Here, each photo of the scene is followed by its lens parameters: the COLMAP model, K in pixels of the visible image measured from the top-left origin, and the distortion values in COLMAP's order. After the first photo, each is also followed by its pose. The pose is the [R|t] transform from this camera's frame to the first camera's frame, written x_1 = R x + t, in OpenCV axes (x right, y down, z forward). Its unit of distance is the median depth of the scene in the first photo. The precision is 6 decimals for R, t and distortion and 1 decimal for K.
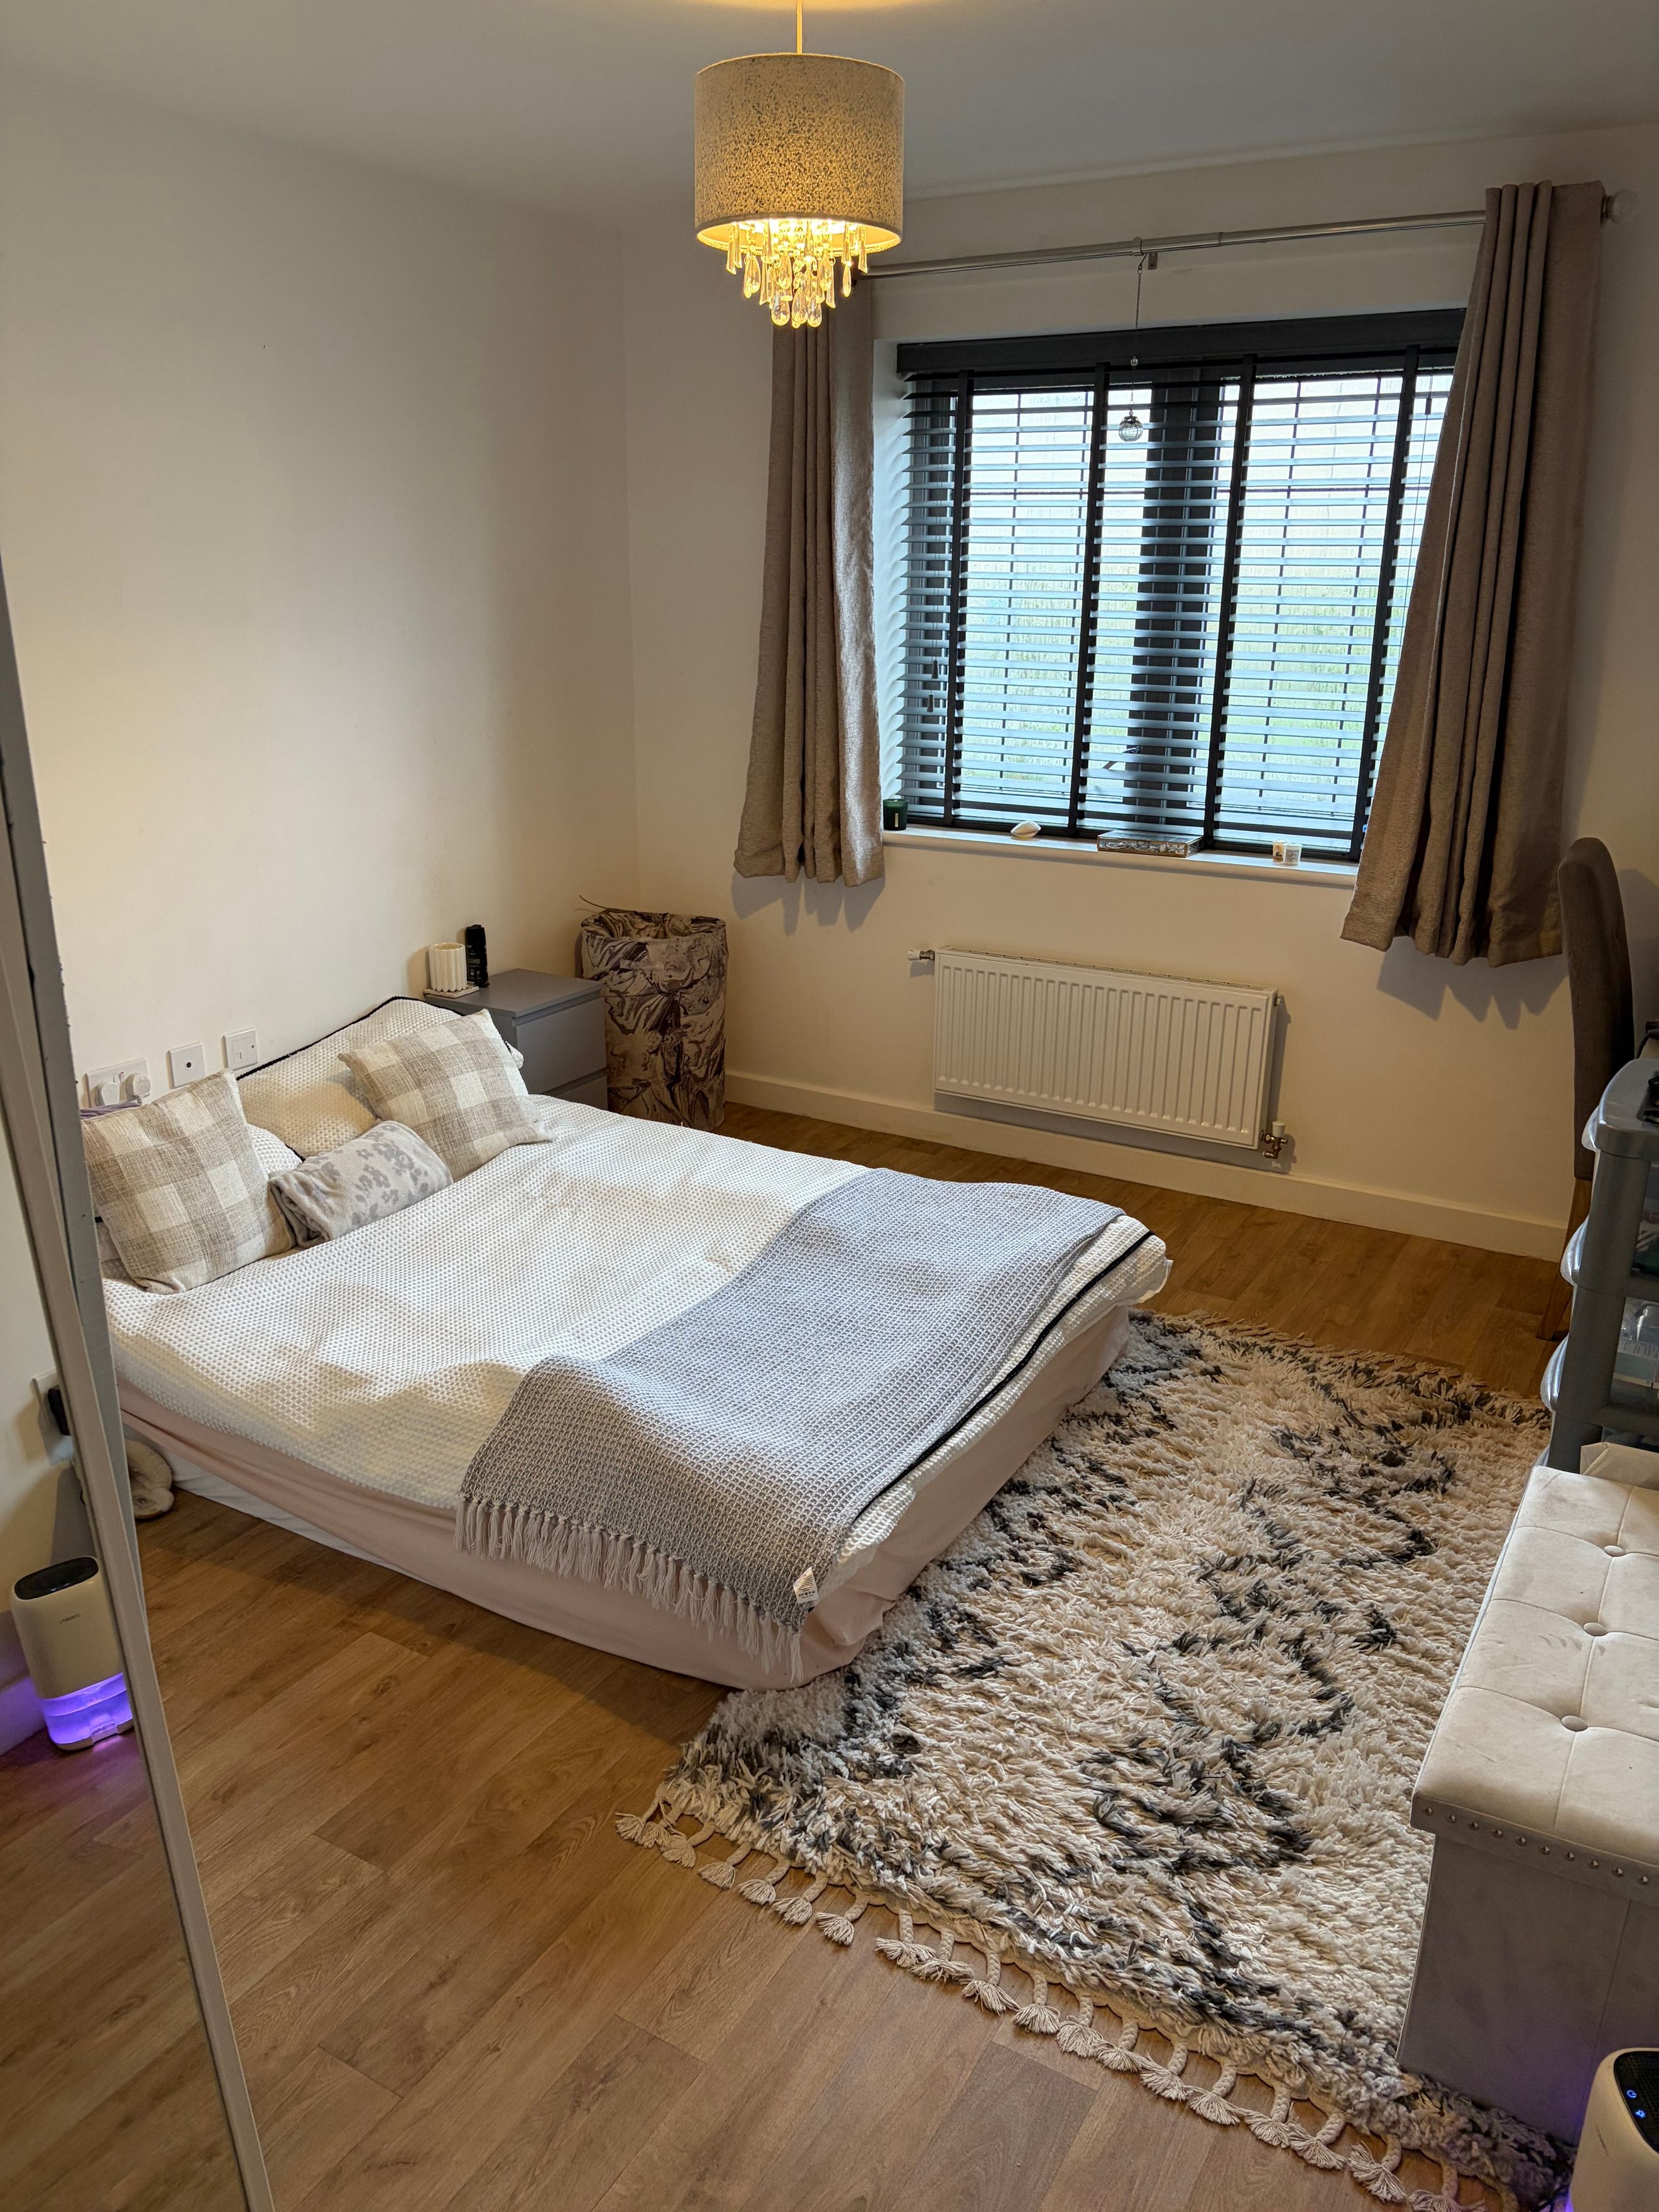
lens RADIAL K [[1678.8, 0, 832.3], [0, 1678.8, 1127.7], [0, 0, 1]] dist [0.014532, -0.005794]
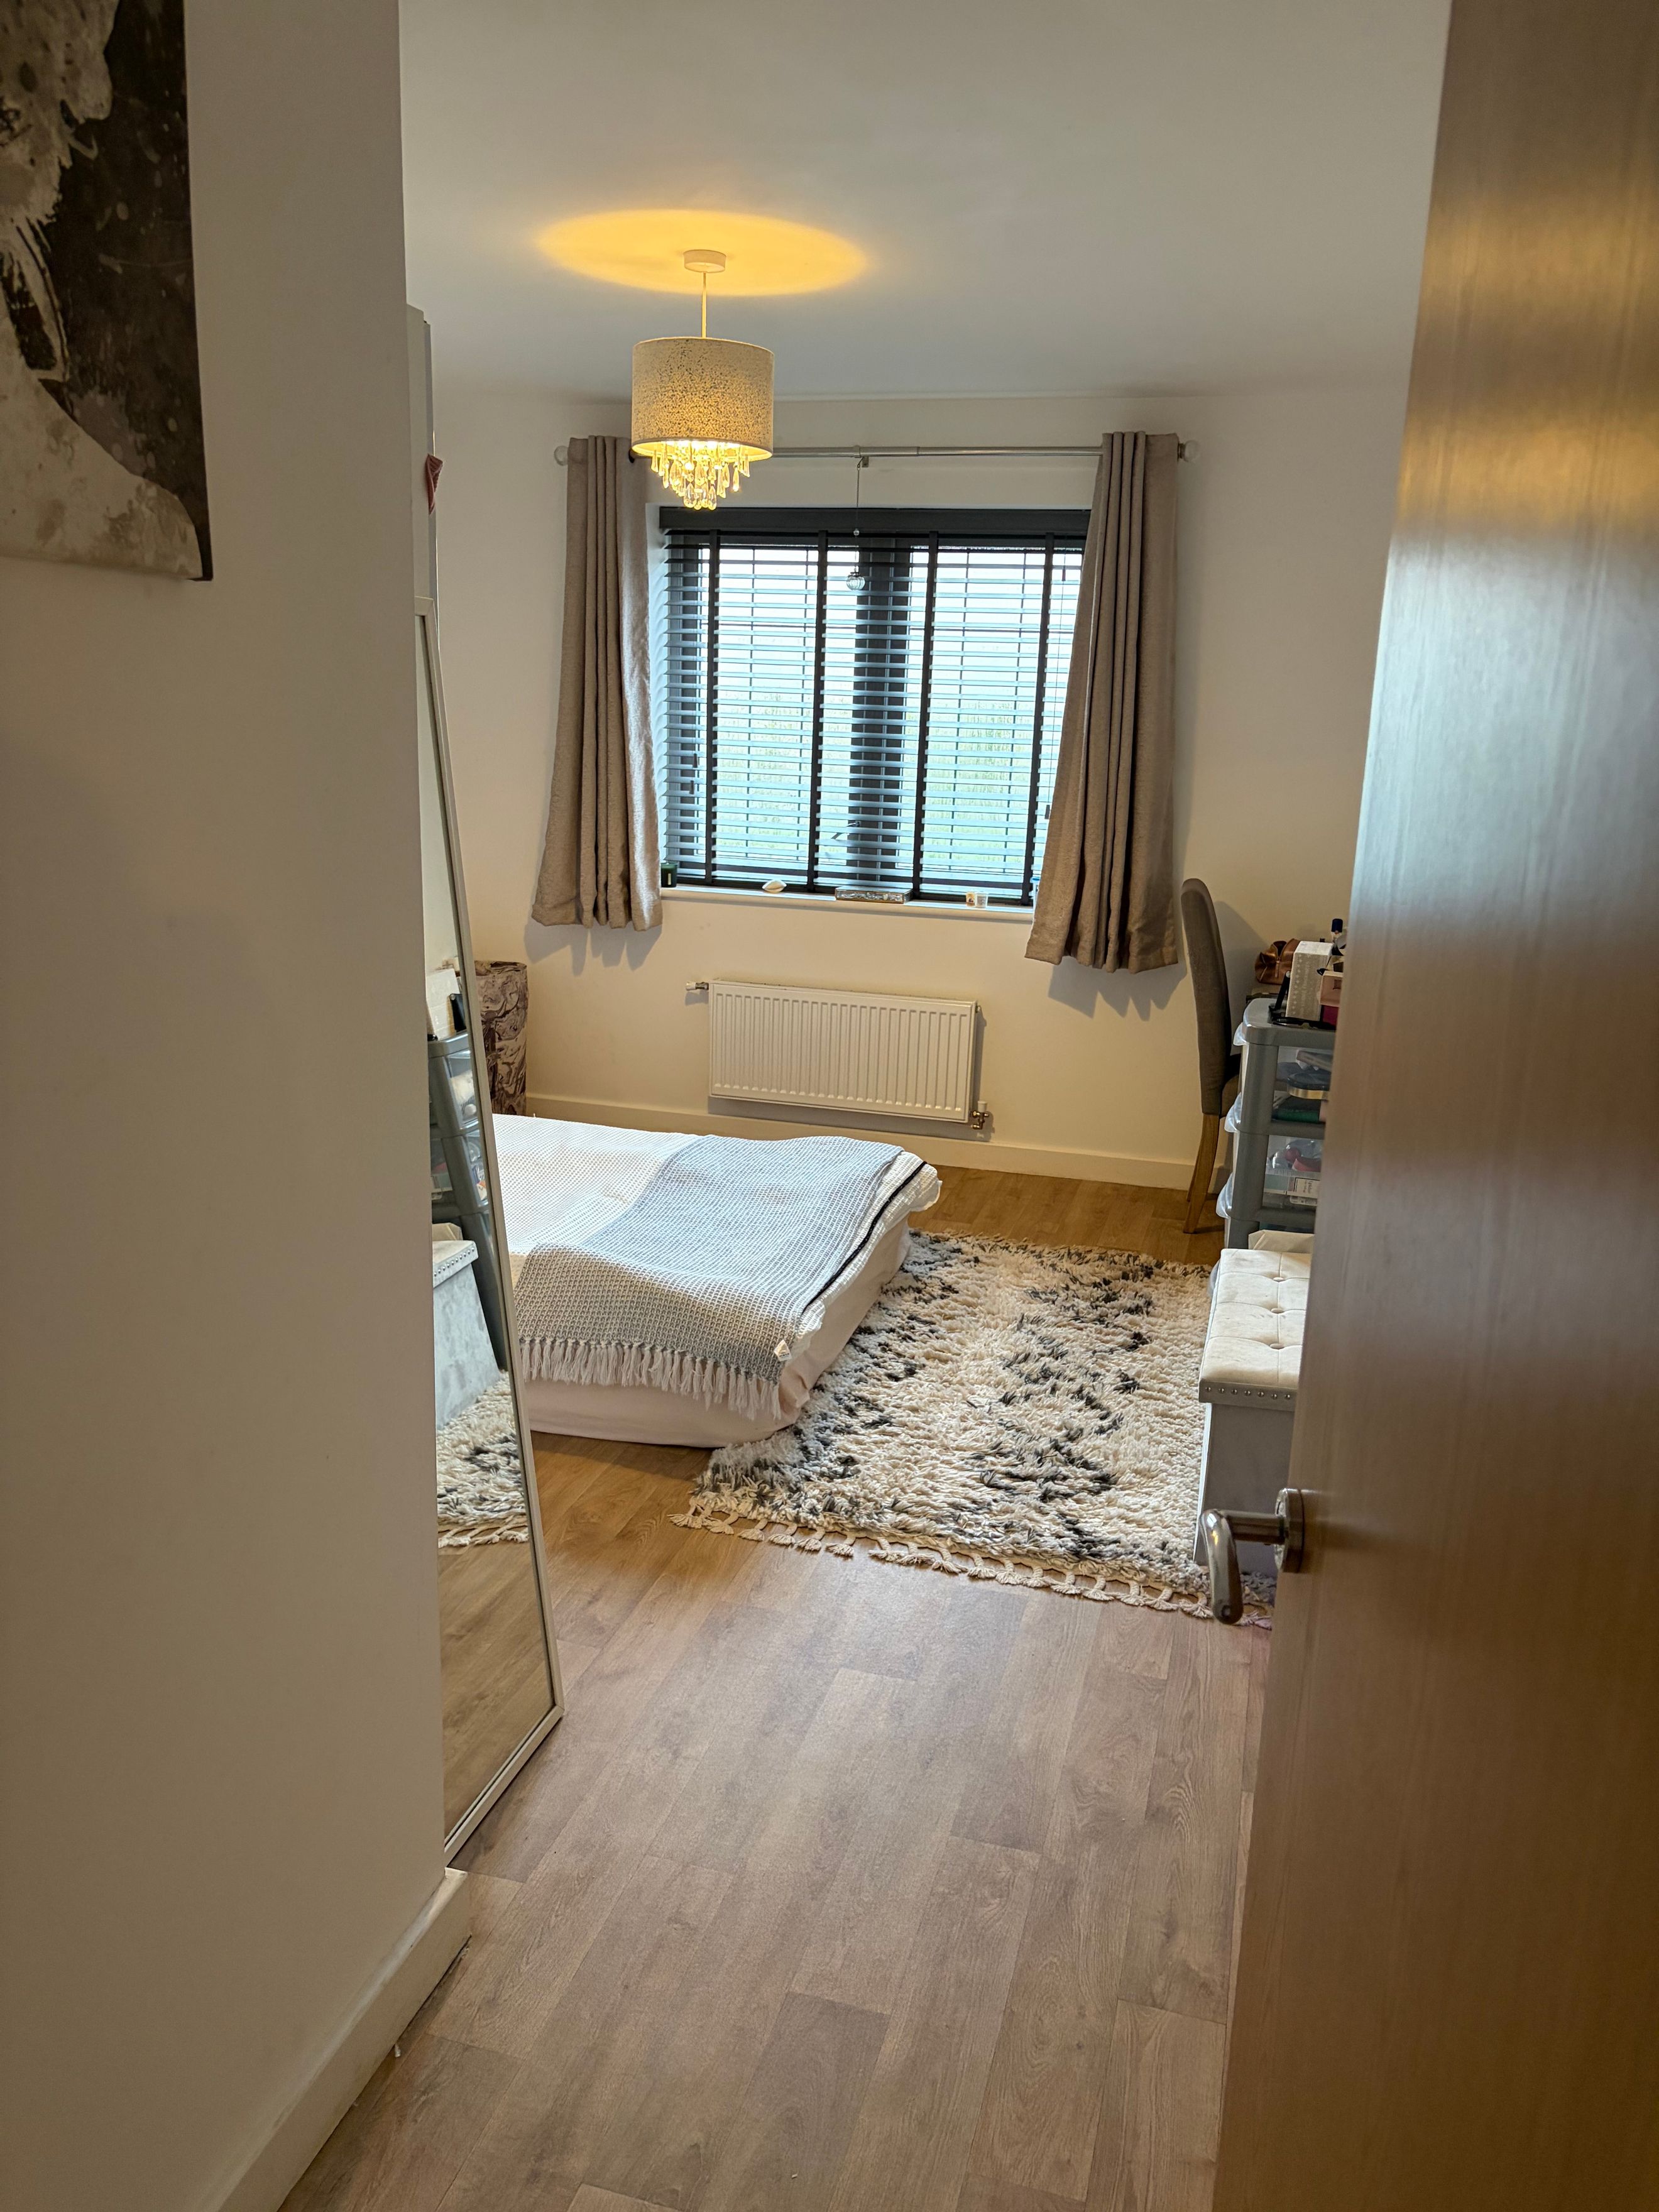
lens RADIAL K [[1650.5, 0, 833.7], [0, 1650.5, 1134.2], [0, 0, 1]] dist [0.114756, -0.337691]
pose [[0.967384, -0.040456, 0.250065, -0.235766], [0.055656, 0.996988, -0.054015, 0.117310], [-0.247126, 0.066171, 0.966721, -0.308394]]
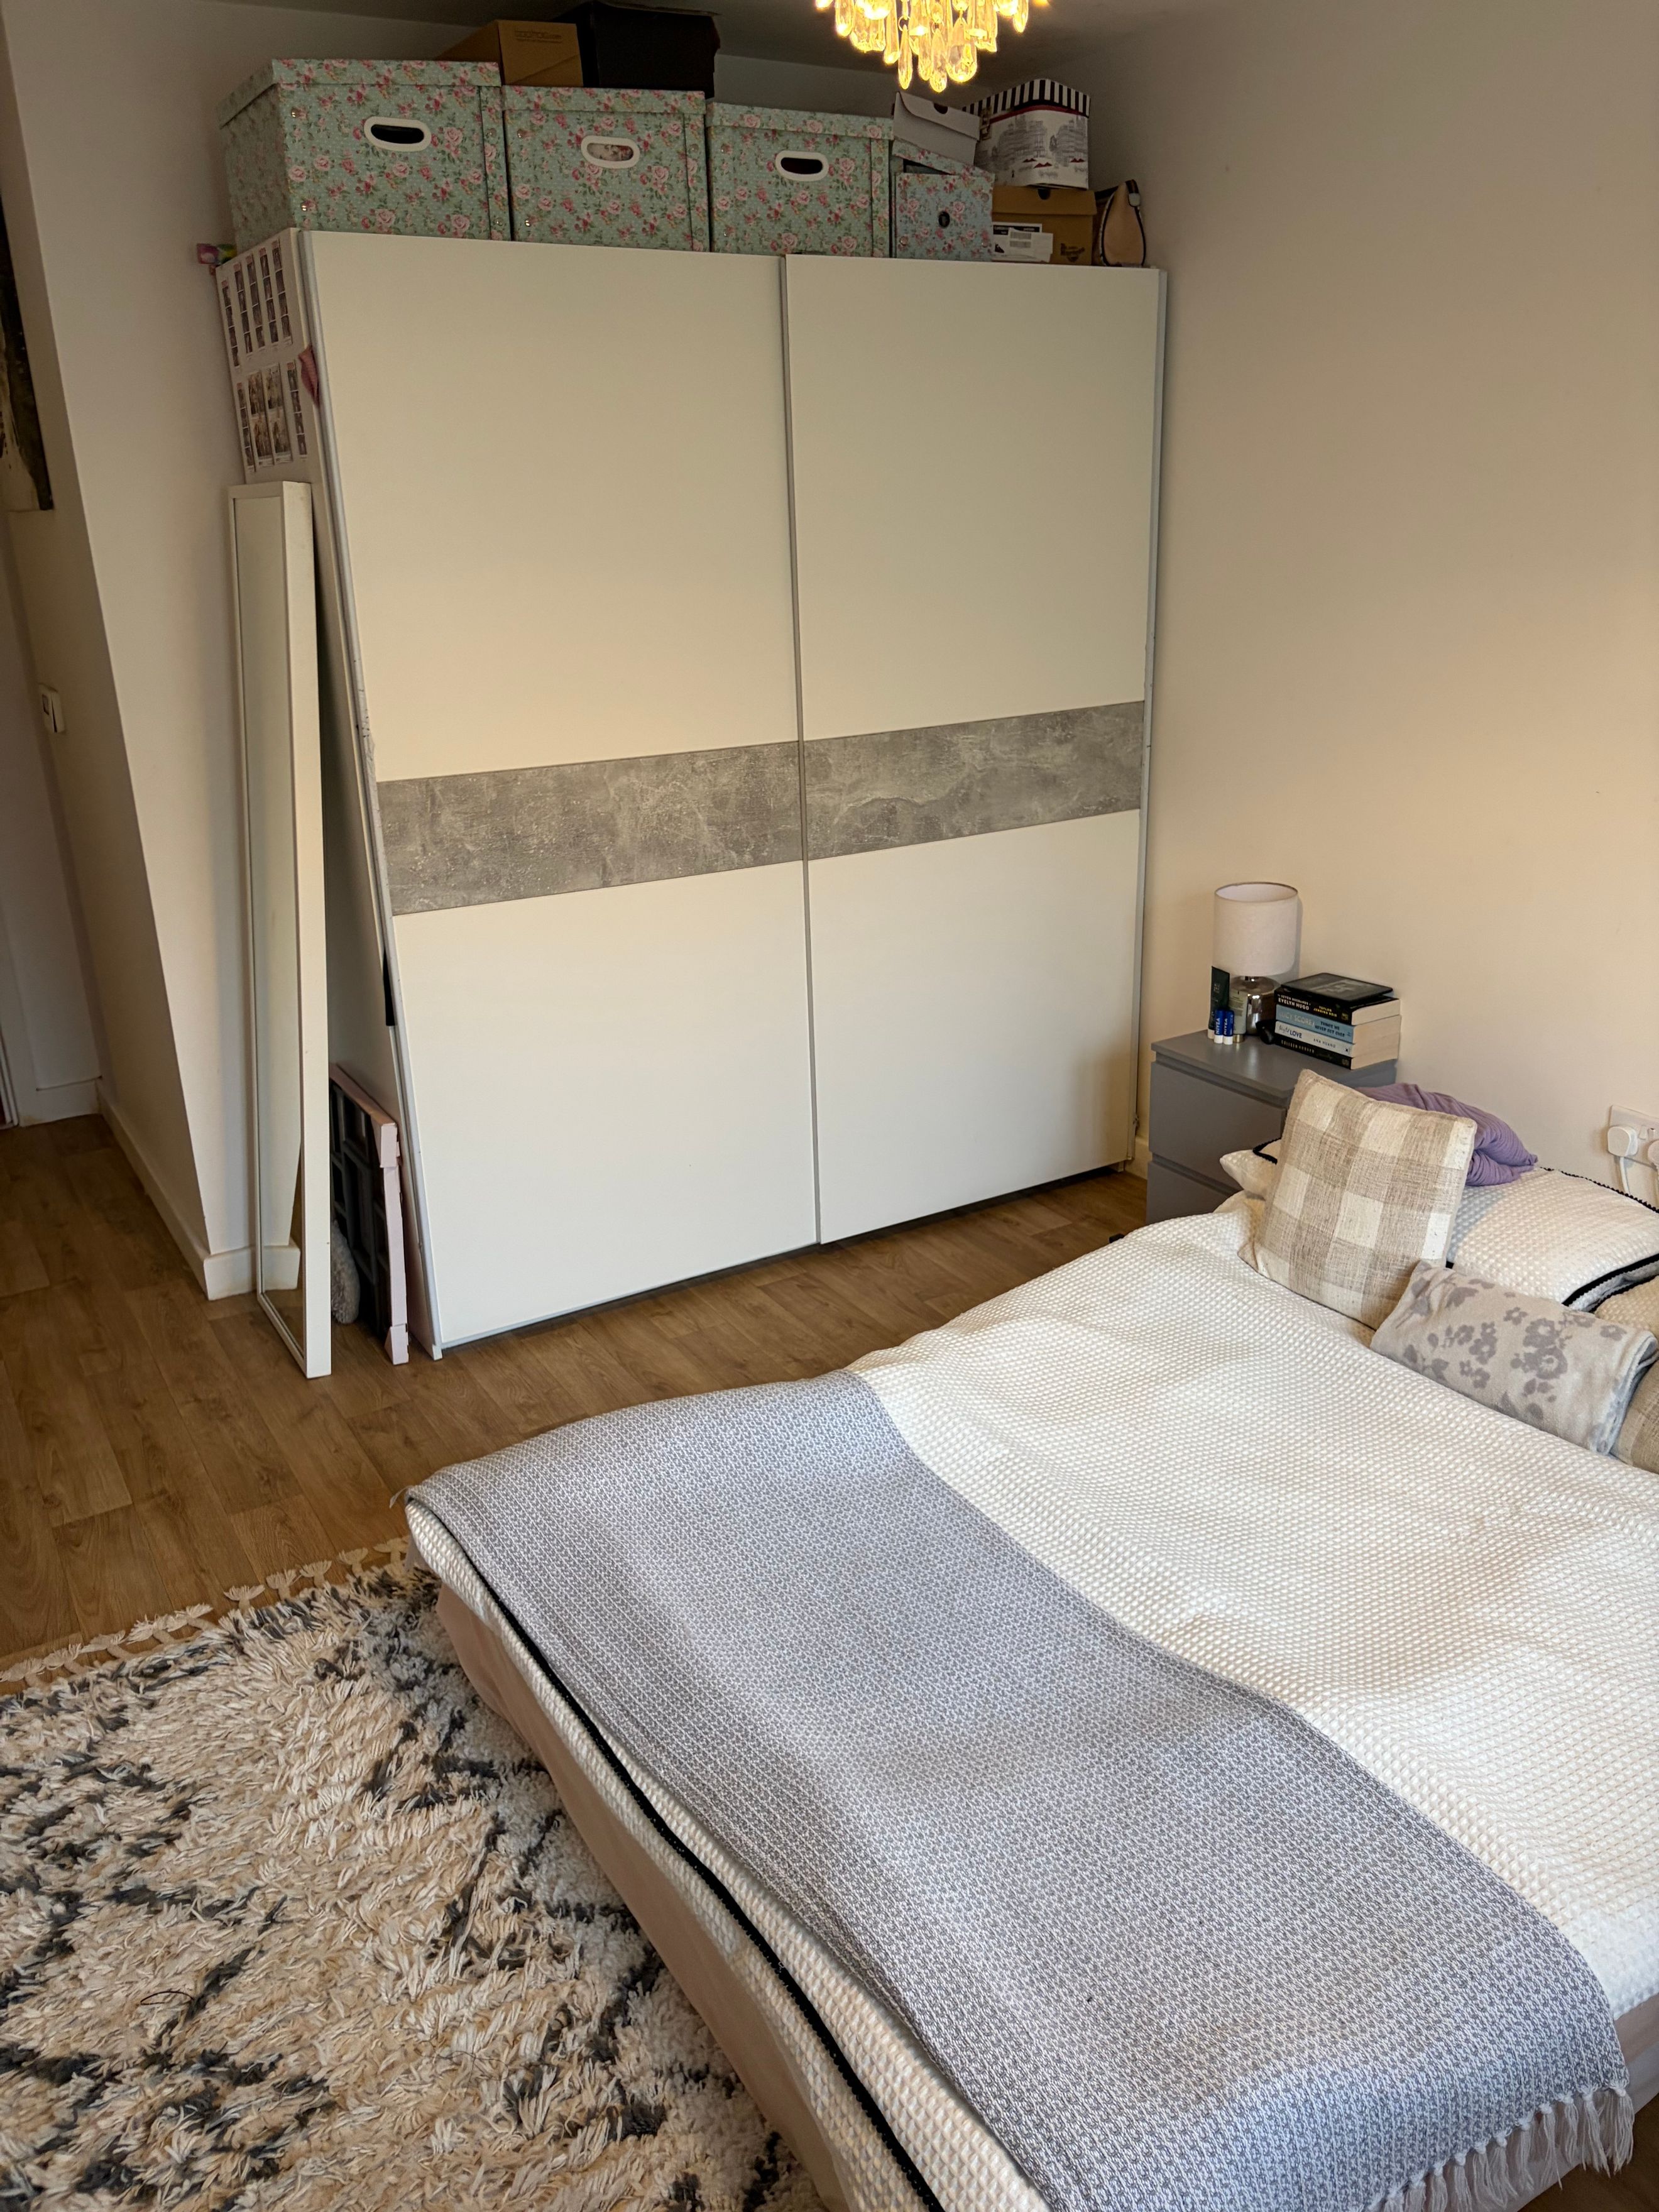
lens RADIAL K [[1671.4, 0, 819.2], [0, 1671.4, 1102.7], [0, 0, 1]] dist [0.043132, -0.037507]
pose [[-0.484611, 0.307027, -0.819077, 0.474428], [-0.243169, 0.852182, 0.463309, -0.359442], [0.840251, 0.423698, -0.338317, 1.065973]]
